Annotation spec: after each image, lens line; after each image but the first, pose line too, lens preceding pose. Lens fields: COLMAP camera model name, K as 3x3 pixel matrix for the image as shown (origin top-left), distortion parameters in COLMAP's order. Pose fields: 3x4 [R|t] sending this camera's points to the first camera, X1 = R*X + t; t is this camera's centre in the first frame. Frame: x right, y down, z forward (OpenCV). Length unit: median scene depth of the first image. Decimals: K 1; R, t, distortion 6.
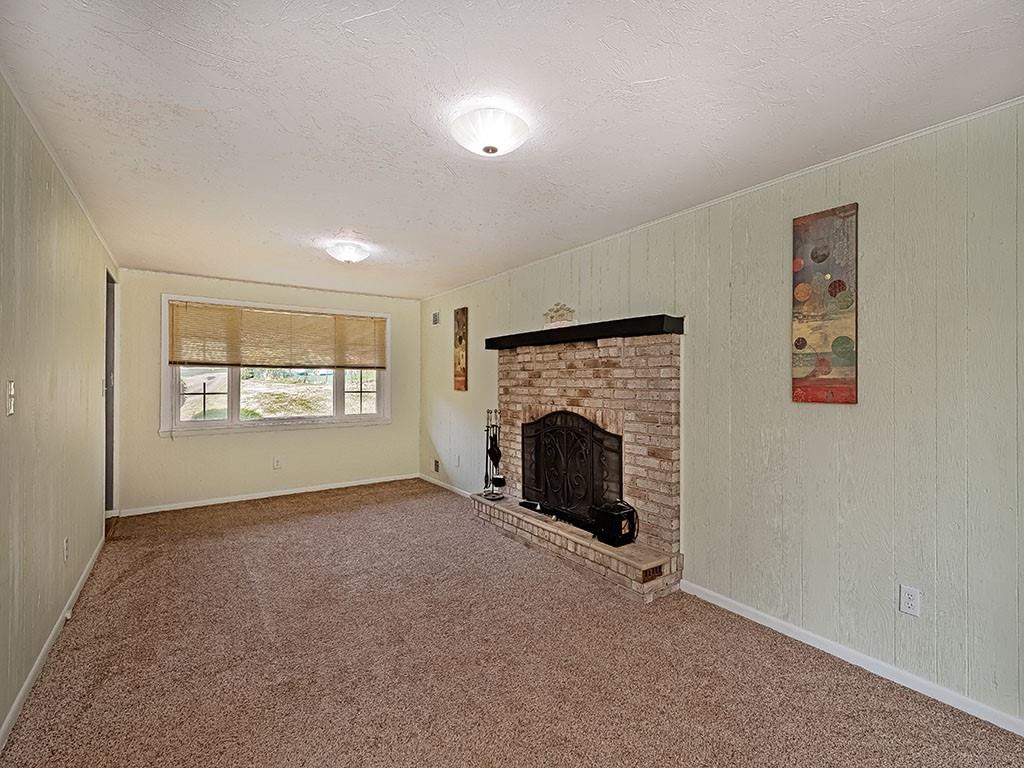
lens RADIAL K [[454.6, 0, 506.8], [0, 454.6, 380.3], [0, 0, 1]] dist [-0.000671, -0.002034]
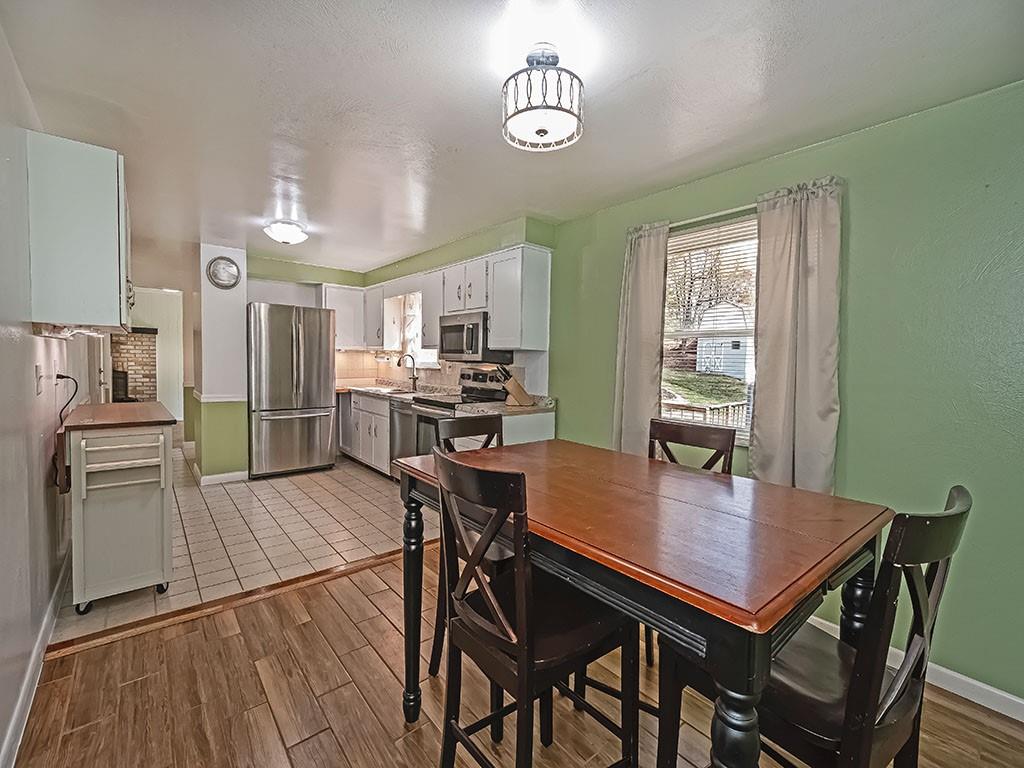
lens RADIAL K [[454.6, 0, 532.0], [0, 454.6, 384.0], [0, 0, 1]] dist [-0.000671, -0.002034]
pose [[-0.102613, -0.060028, 0.992908, -2.233040], [-0.027270, 0.997972, 0.057516, -0.015107], [-0.994347, -0.021175, -0.104042, -0.884547]]
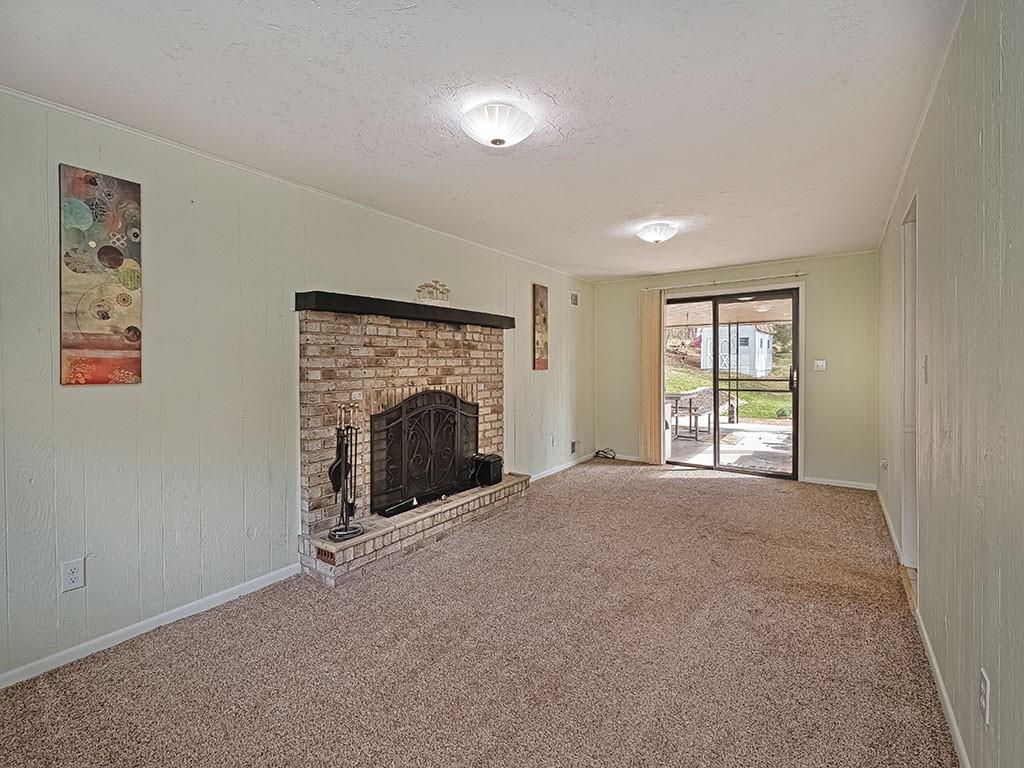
lens RADIAL K [[454.6, 0, 513.9], [0, 454.6, 373.6], [0, 0, 1]] dist [-0.000671, -0.002034]
pose [[-0.336138, -0.027738, 0.941404, -0.877738], [-0.001944, 0.999585, 0.028758, 0.002132], [-0.941811, 0.007837, -0.336052, 1.185492]]
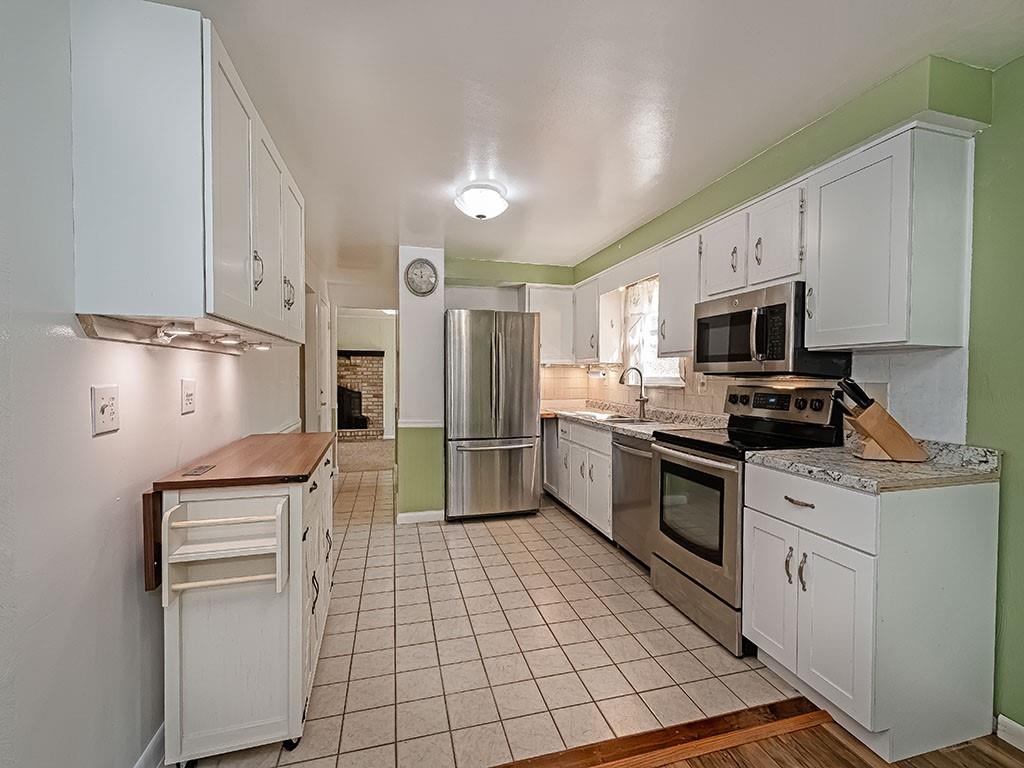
lens RADIAL K [[454.6, 0, 516.9], [0, 454.6, 385.4], [0, 0, 1]] dist [-0.000671, -0.002034]
pose [[0.338547, -0.025187, 0.940612, -1.804667], [-0.005567, 0.999571, 0.028769, -0.001637], [-0.940933, -0.014976, 0.338261, -0.736534]]
